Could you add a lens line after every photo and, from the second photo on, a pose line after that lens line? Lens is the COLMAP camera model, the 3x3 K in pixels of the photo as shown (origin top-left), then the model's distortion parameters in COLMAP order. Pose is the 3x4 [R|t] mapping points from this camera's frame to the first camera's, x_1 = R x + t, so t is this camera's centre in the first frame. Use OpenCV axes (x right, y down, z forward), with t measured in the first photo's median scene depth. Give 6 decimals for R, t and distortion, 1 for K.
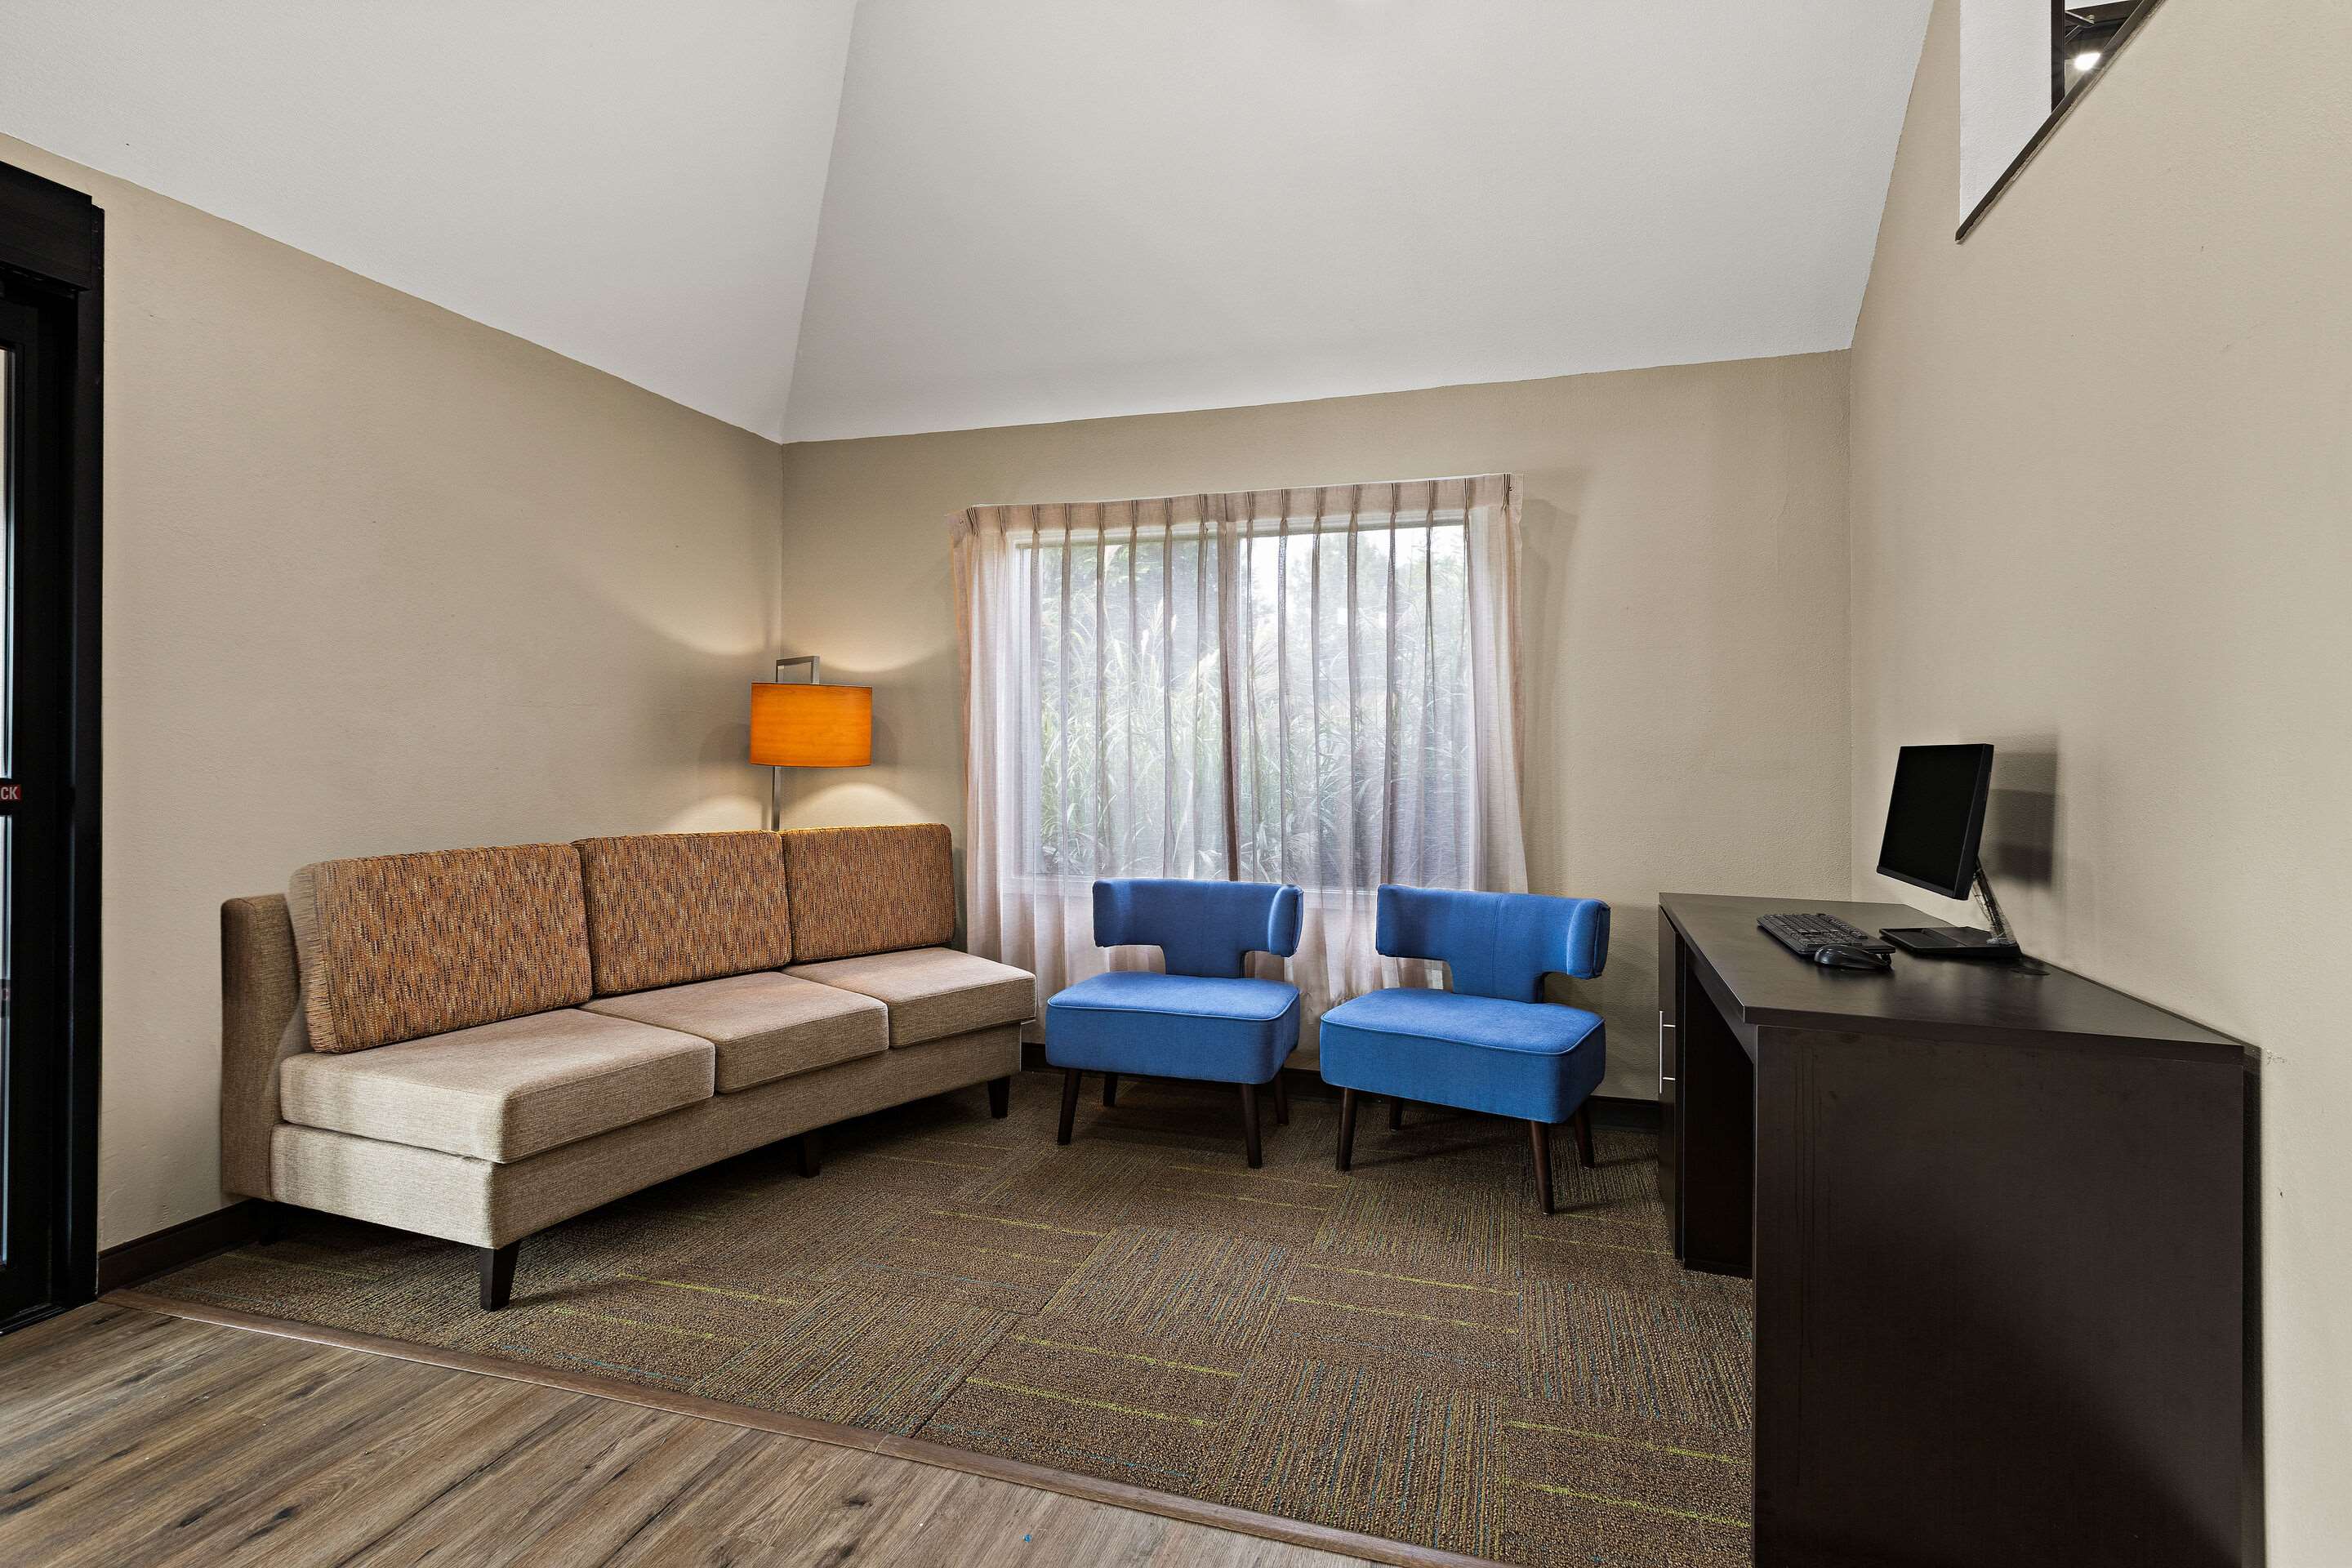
lens RADIAL K [[1082.9, 0, 1153.0], [0, 1082.9, 765.9], [0, 0, 1]] dist [0.000381, -0.000382]
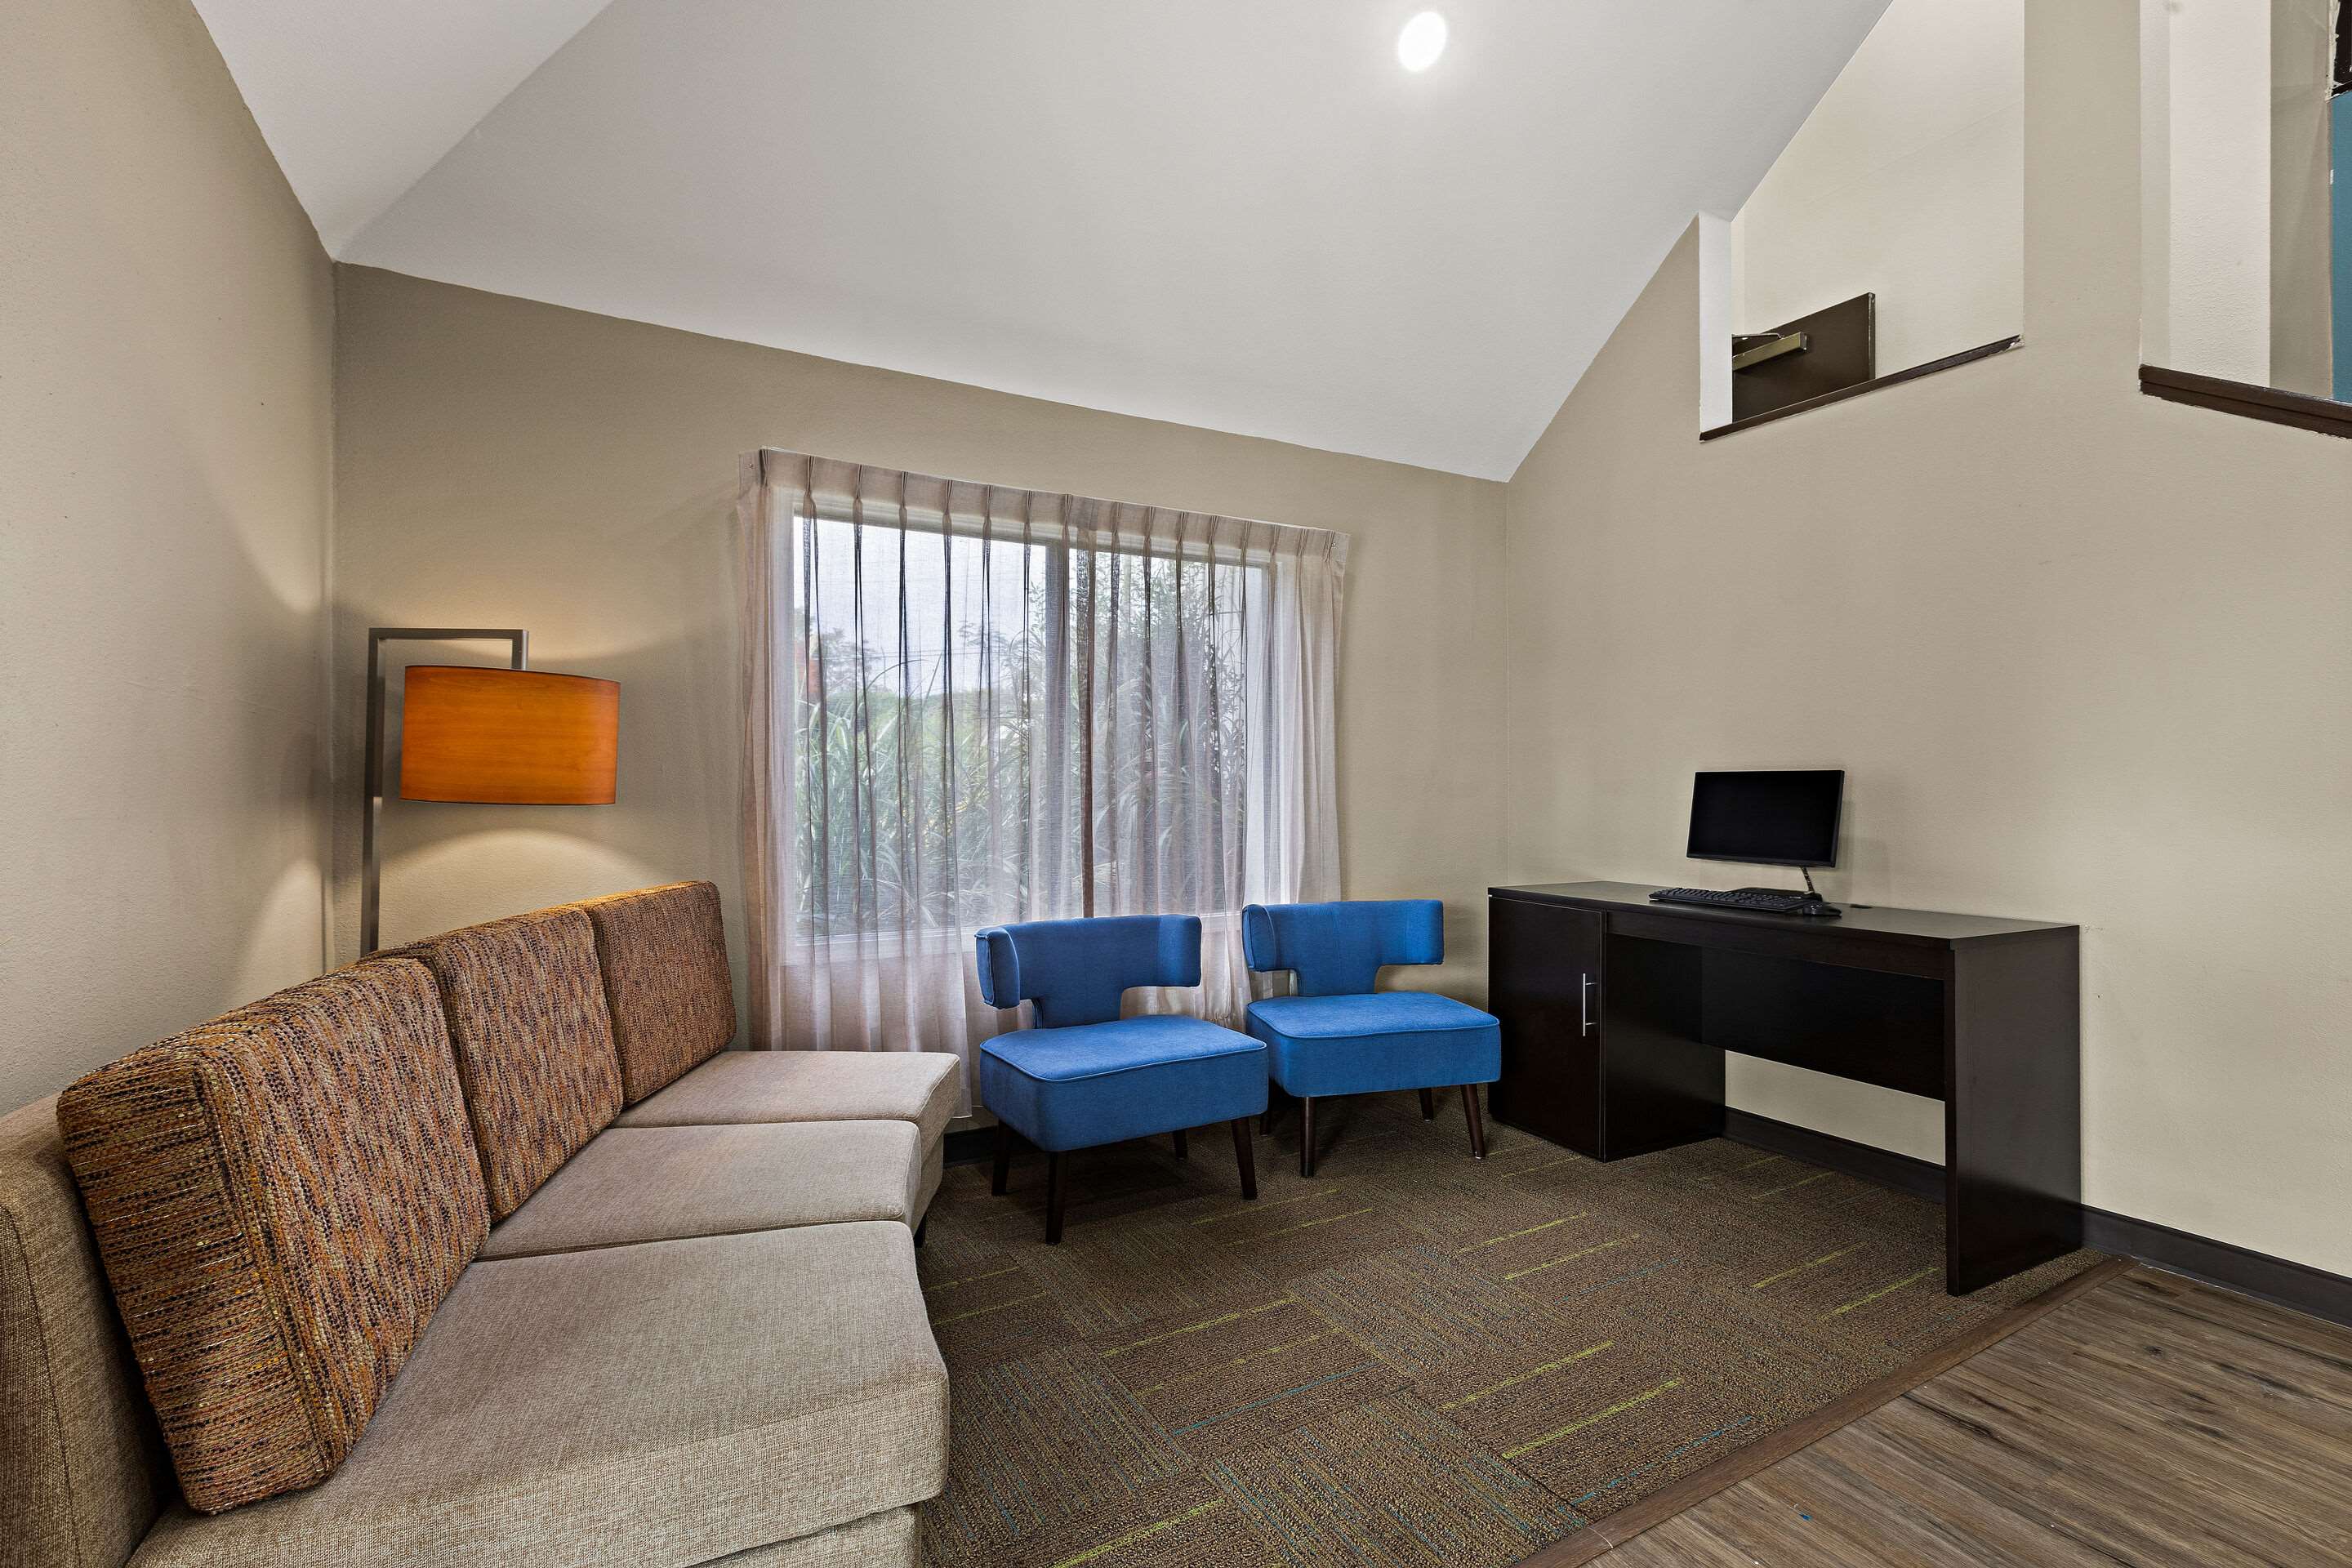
lens RADIAL K [[1095.7, 0, 1176.0], [0, 1095.7, 784.0], [0, 0, 1]] dist [-0.000539, 0.000084]
pose [[0.682271, -0.008541, 0.731049, -0.601802], [0.013011, 0.999915, -0.000461, -0.006609], [-0.730983, 0.009826, 0.682325, 0.324199]]
